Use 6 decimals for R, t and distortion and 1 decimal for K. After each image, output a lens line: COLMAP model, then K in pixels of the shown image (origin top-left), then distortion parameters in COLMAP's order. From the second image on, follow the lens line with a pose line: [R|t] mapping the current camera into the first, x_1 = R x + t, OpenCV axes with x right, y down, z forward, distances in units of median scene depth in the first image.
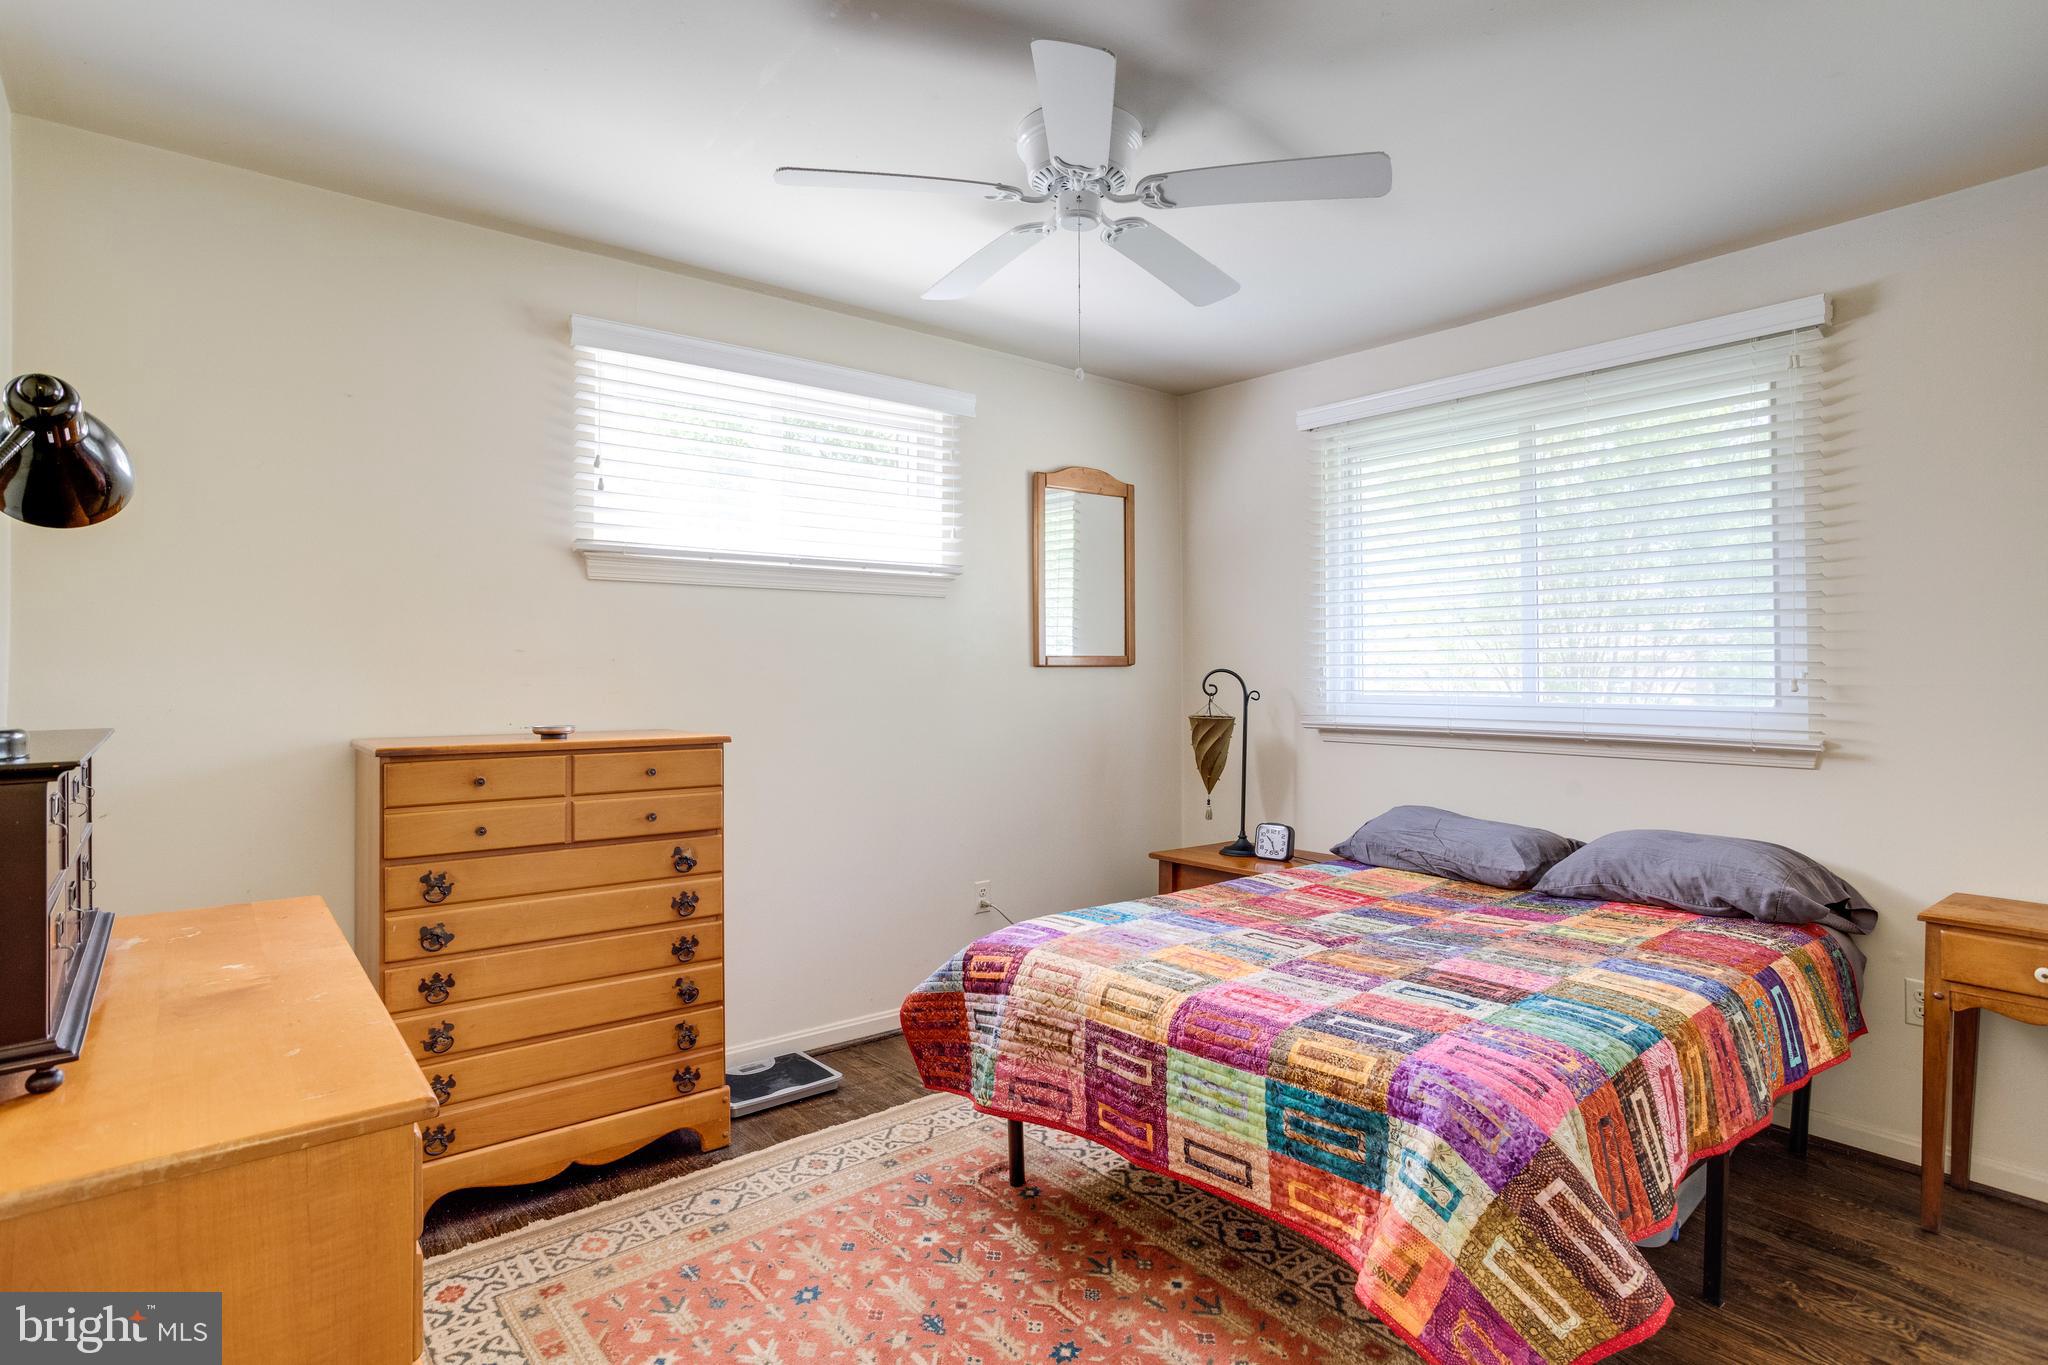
lens RADIAL K [[1075.5, 0, 1038.5], [0, 1075.5, 676.7], [0, 0, 1]] dist [-0.055496, 0.026351]
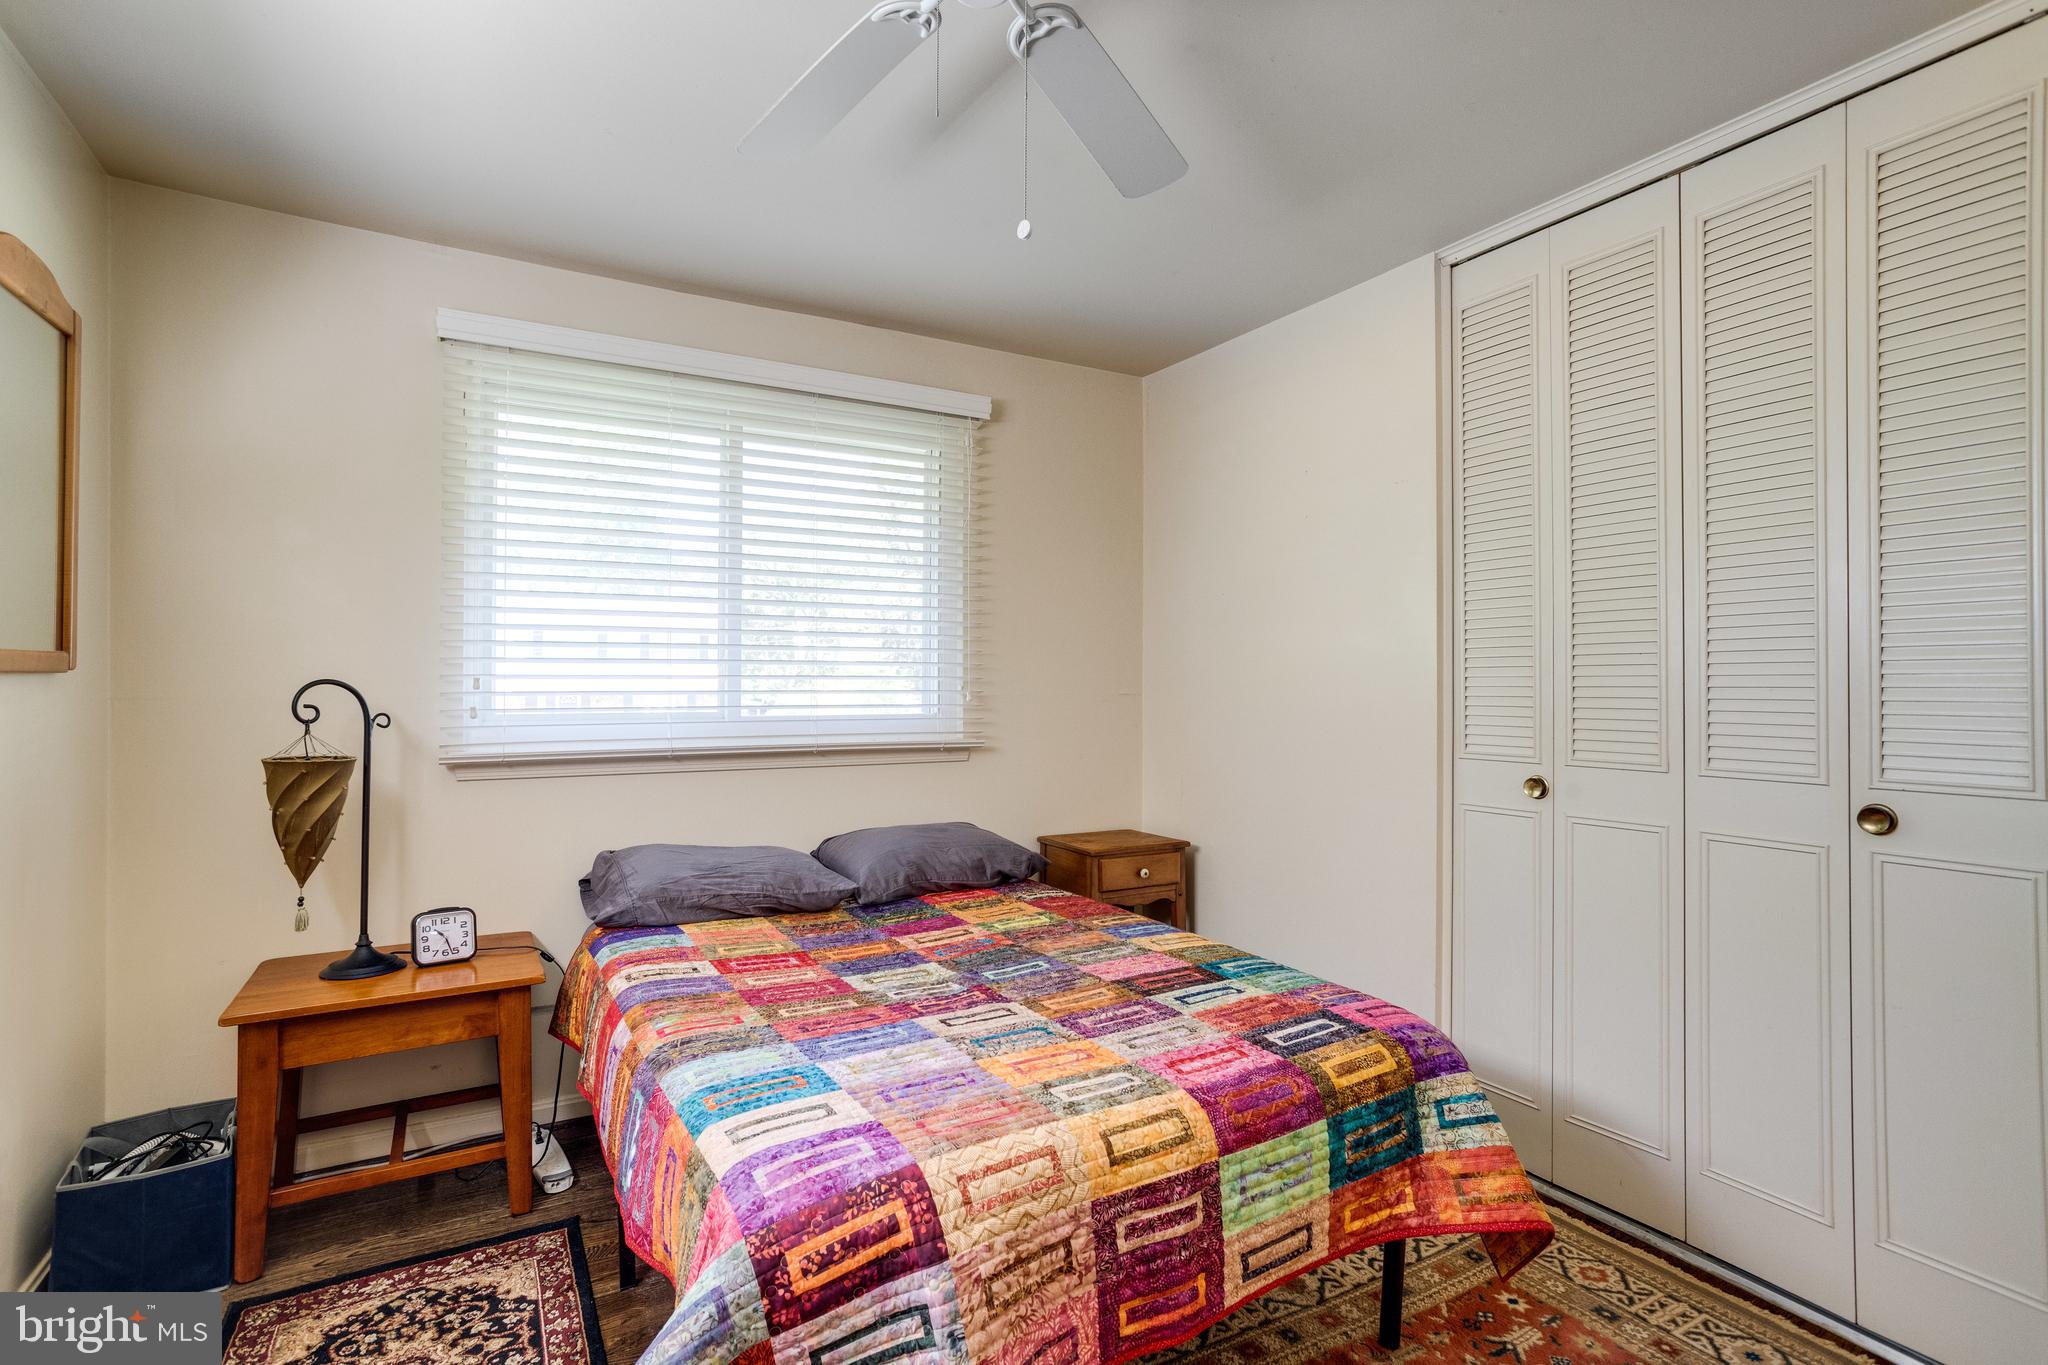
lens RADIAL K [[994.0, 0, 1013.4], [0, 994.0, 681.9], [0, 0, 1]] dist [-0.048544, 0.028286]
pose [[0.154199, 0.003191, 0.988035, -0.585398], [0.000449, 0.999994, -0.003300, -0.006352], [-0.988040, 0.000952, 0.154197, 0.967002]]
